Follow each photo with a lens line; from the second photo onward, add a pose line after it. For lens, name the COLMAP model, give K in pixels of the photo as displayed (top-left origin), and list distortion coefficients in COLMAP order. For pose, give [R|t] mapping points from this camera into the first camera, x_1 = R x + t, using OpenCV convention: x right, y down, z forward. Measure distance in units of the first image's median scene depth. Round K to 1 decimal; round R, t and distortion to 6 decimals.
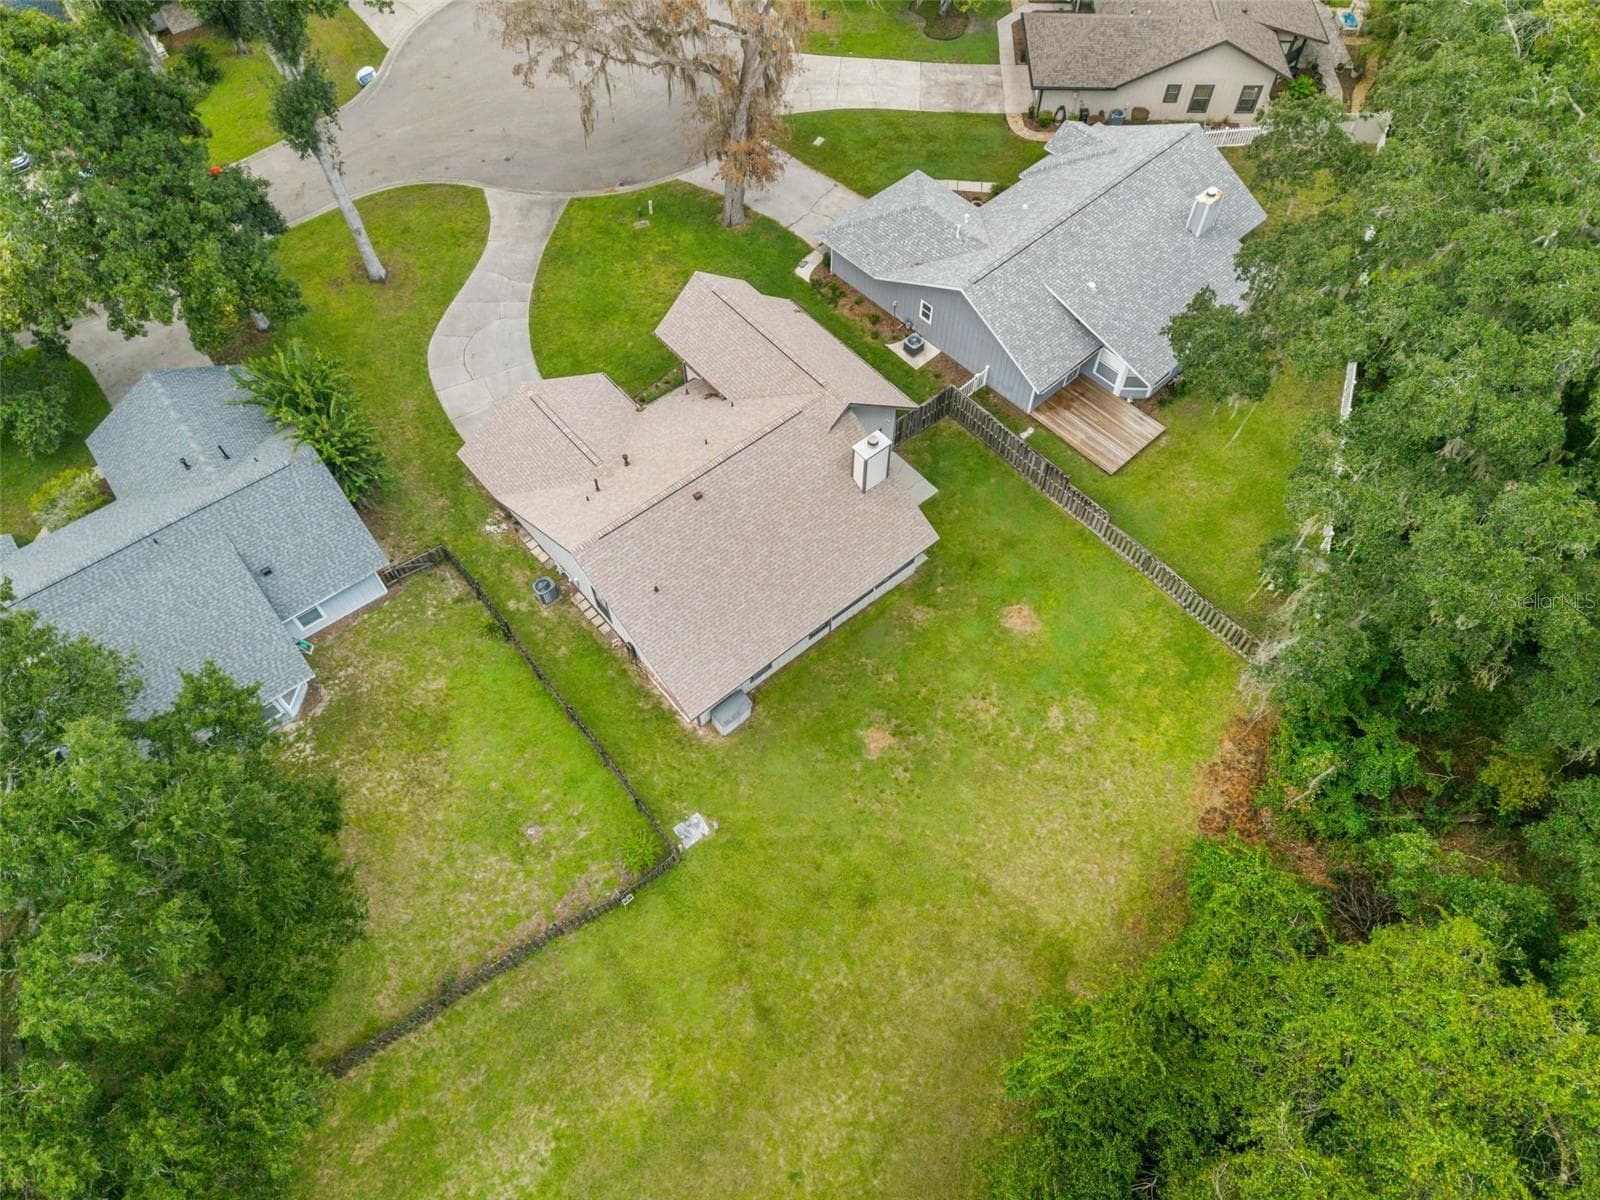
lens RADIAL K [[985.3, 0, 810.1], [0, 985.3, 639.4], [0, 0, 1]] dist [0.029642, -0.030979]
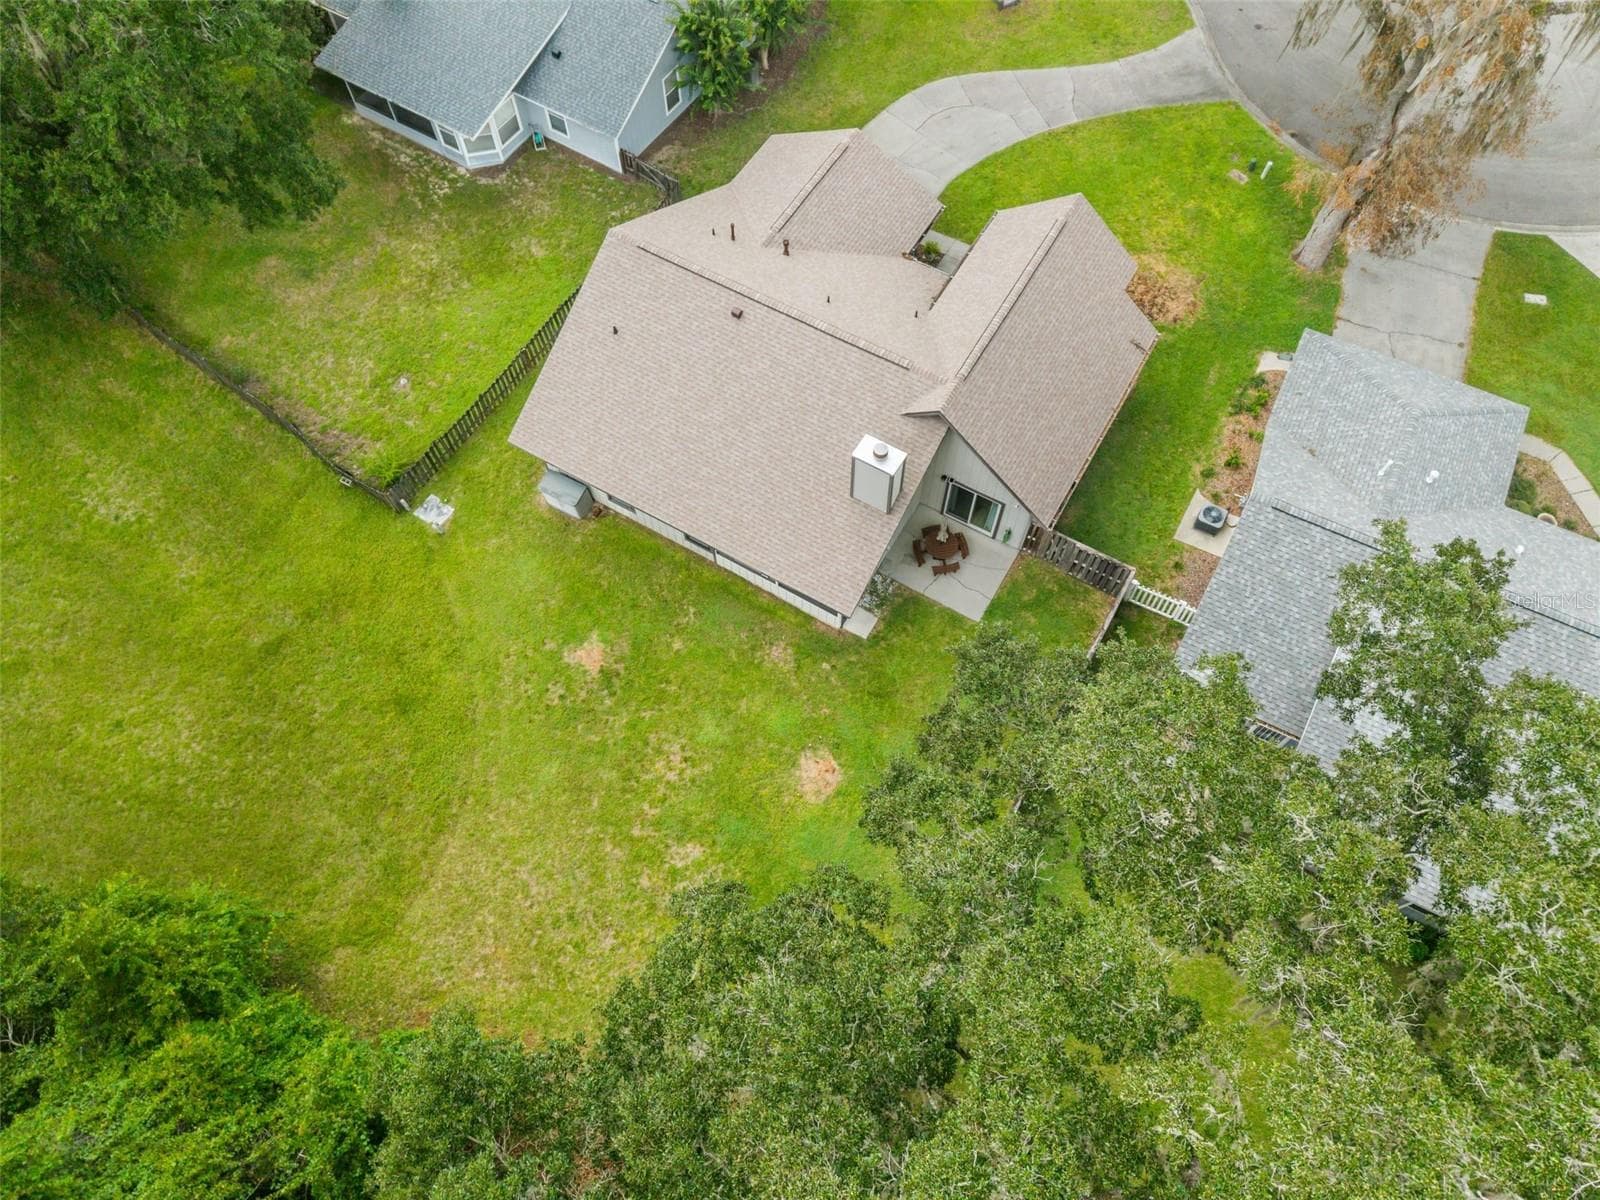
lens RADIAL K [[985.3, 0, 810.1], [0, 985.3, 639.4], [0, 0, 1]] dist [0.029642, -0.030979]
pose [[0.334969, 0.853940, -0.398225, 0.437026], [-0.814381, 0.474958, 0.333463, -0.321894], [0.473897, 0.212607, 0.854529, 0.371403]]
